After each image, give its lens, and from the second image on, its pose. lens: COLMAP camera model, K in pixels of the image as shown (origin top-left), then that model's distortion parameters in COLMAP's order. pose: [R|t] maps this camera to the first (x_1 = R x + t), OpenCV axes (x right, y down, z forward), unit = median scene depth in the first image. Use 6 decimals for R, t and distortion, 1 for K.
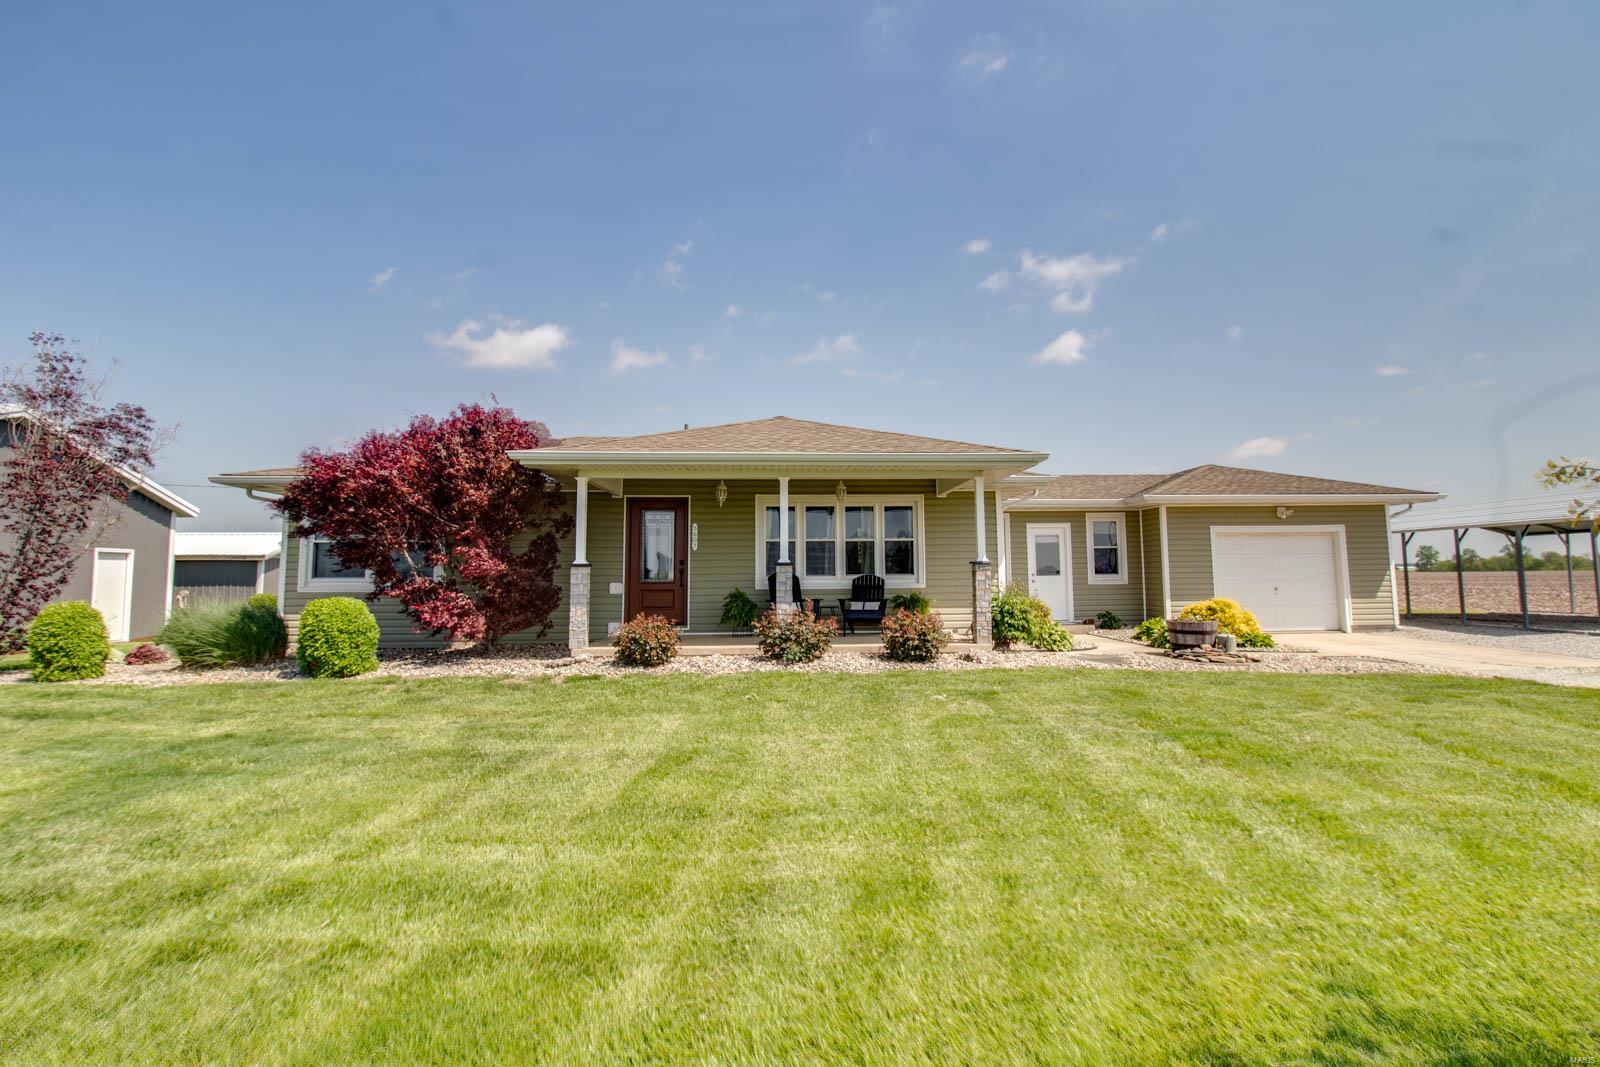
lens RADIAL K [[760.7, 0, 808.3], [0, 760.7, 504.1], [0, 0, 1]] dist [-0.026202, 0.000430]
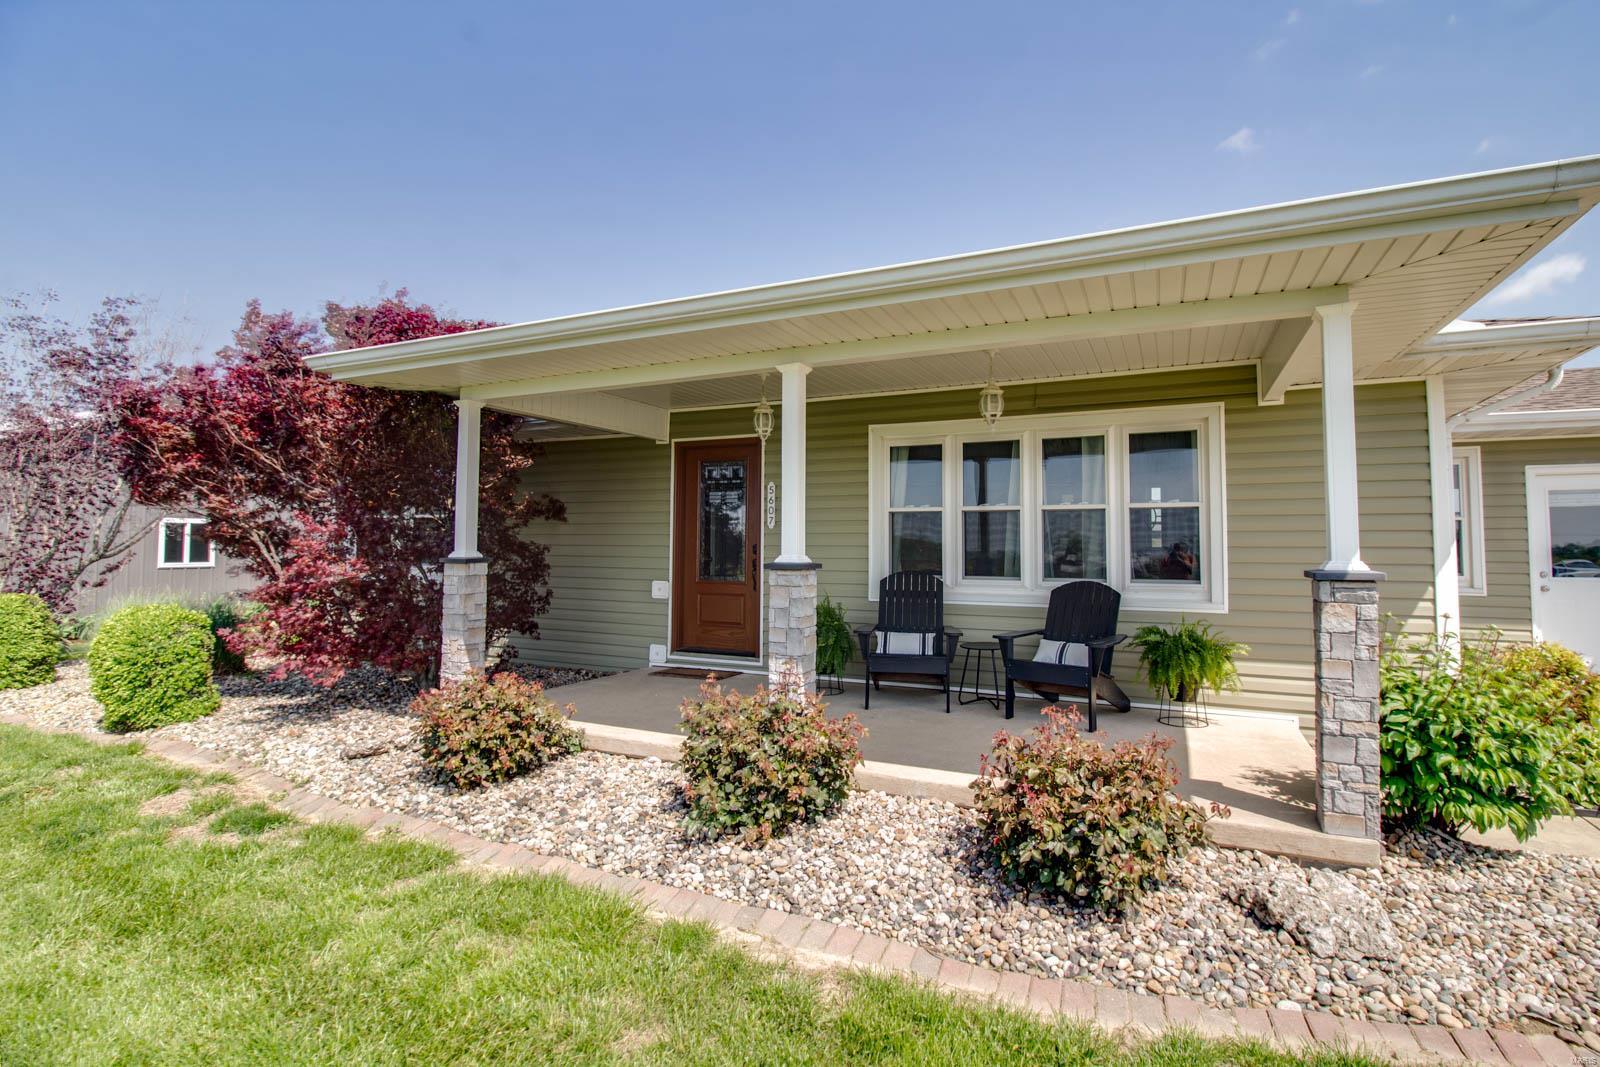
lens RADIAL K [[760.7, 0, 808.3], [0, 760.7, 504.1], [0, 0, 1]] dist [-0.026202, 0.000430]
pose [[0.883843, -0.014386, -0.467562, 0.143626], [0.034649, 0.998795, 0.034767, 0.023377], [0.466498, -0.046929, 0.883276, 0.503748]]
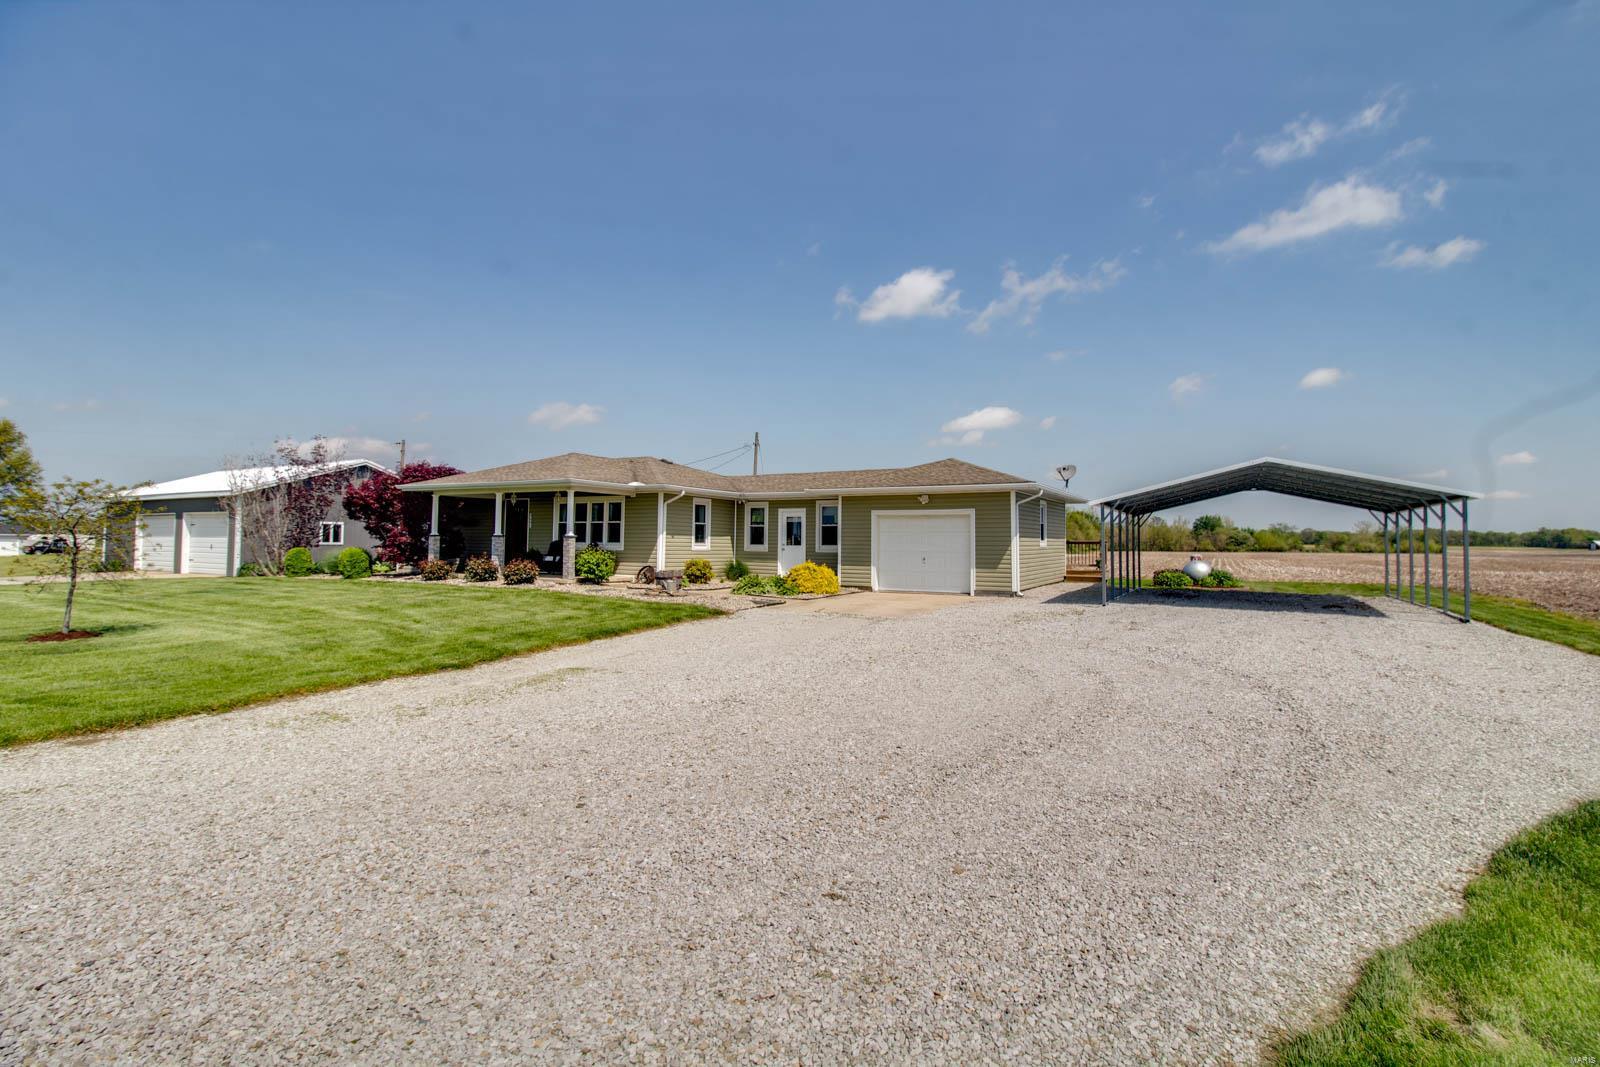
lens RADIAL K [[737.1, 0, 800.0], [0, 737.1, 533.5], [0, 0, 1]] dist [0.000599, 0.000035]
pose [[0.849588, 0.010350, -0.527345, 1.414607], [0.033077, 0.996794, 0.072852, -0.037144], [0.526409, -0.079337, 0.846522, -0.219853]]
